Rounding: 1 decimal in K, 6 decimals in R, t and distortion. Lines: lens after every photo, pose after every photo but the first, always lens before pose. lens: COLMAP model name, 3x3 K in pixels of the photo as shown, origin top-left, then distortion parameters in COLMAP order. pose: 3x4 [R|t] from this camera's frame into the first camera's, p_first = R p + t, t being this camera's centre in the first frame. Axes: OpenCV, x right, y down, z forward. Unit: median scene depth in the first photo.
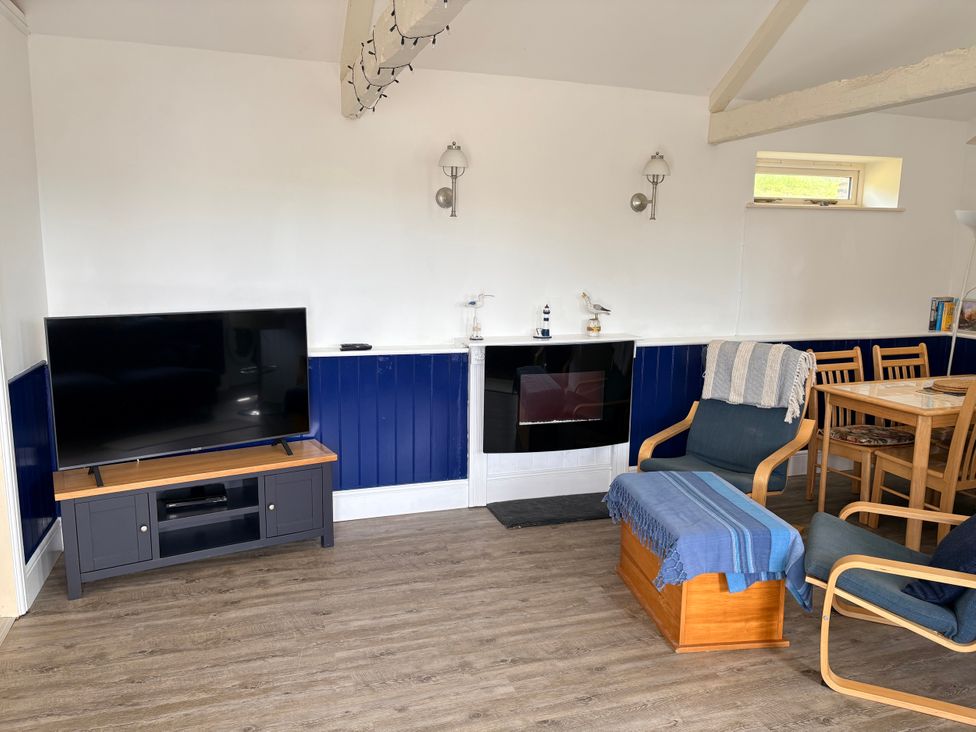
lens RADIAL K [[742.1, 0, 483.4], [0, 742.1, 369.1], [0, 0, 1]] dist [0.052965, -0.045061]
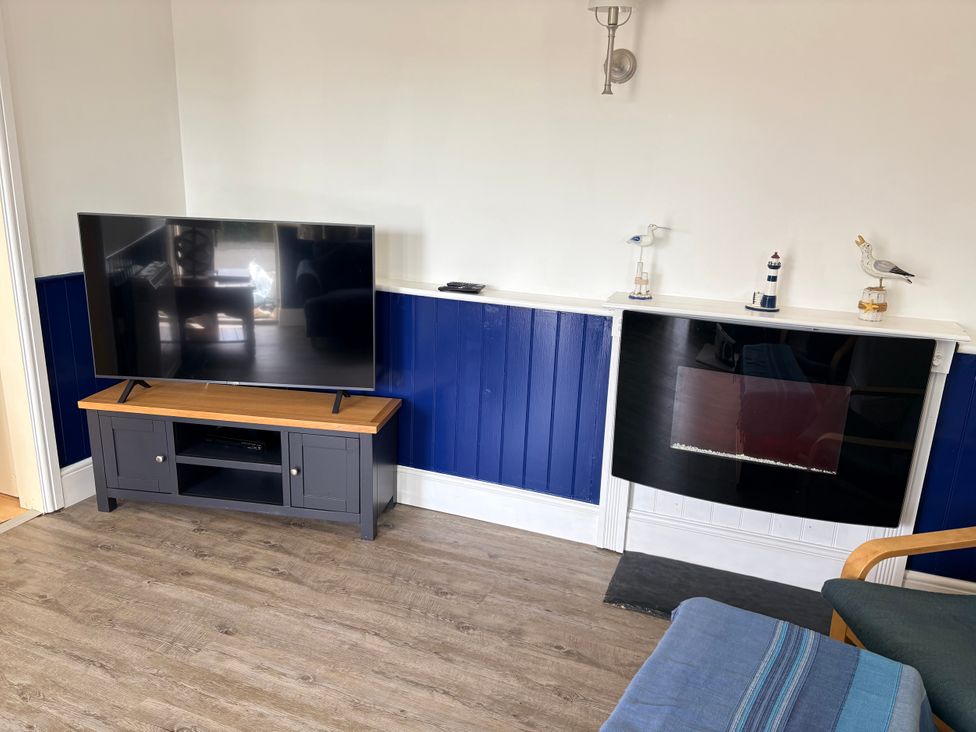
lens RADIAL K [[742.1, 0, 483.4], [0, 742.1, 369.1], [0, 0, 1]] dist [0.052965, -0.045061]
pose [[0.767402, 0.183602, -0.614317, 0.295521], [-0.129572, 0.982764, 0.131859, -0.047932], [0.627937, -0.021590, 0.777964, 0.431777]]
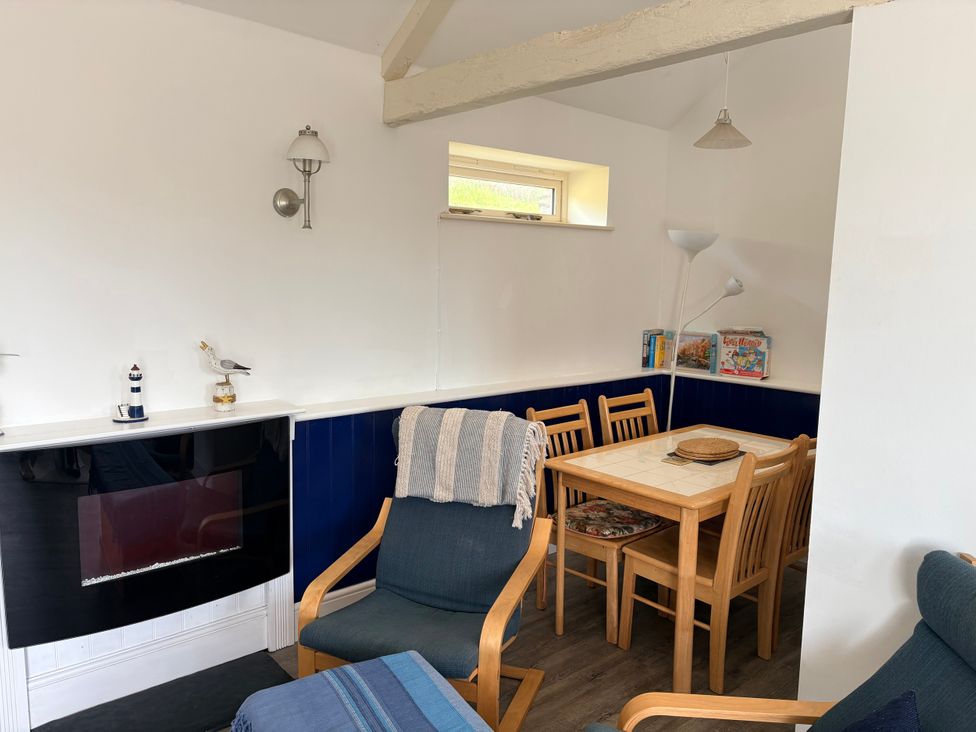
lens RADIAL K [[742.1, 0, 483.4], [0, 742.1, 369.1], [0, 0, 1]] dist [0.052965, -0.045061]
pose [[0.921417, -0.046313, 0.385806, 0.116356], [0.056668, 0.998273, -0.015504, -0.061358], [-0.384421, 0.036148, 0.922450, 0.358303]]
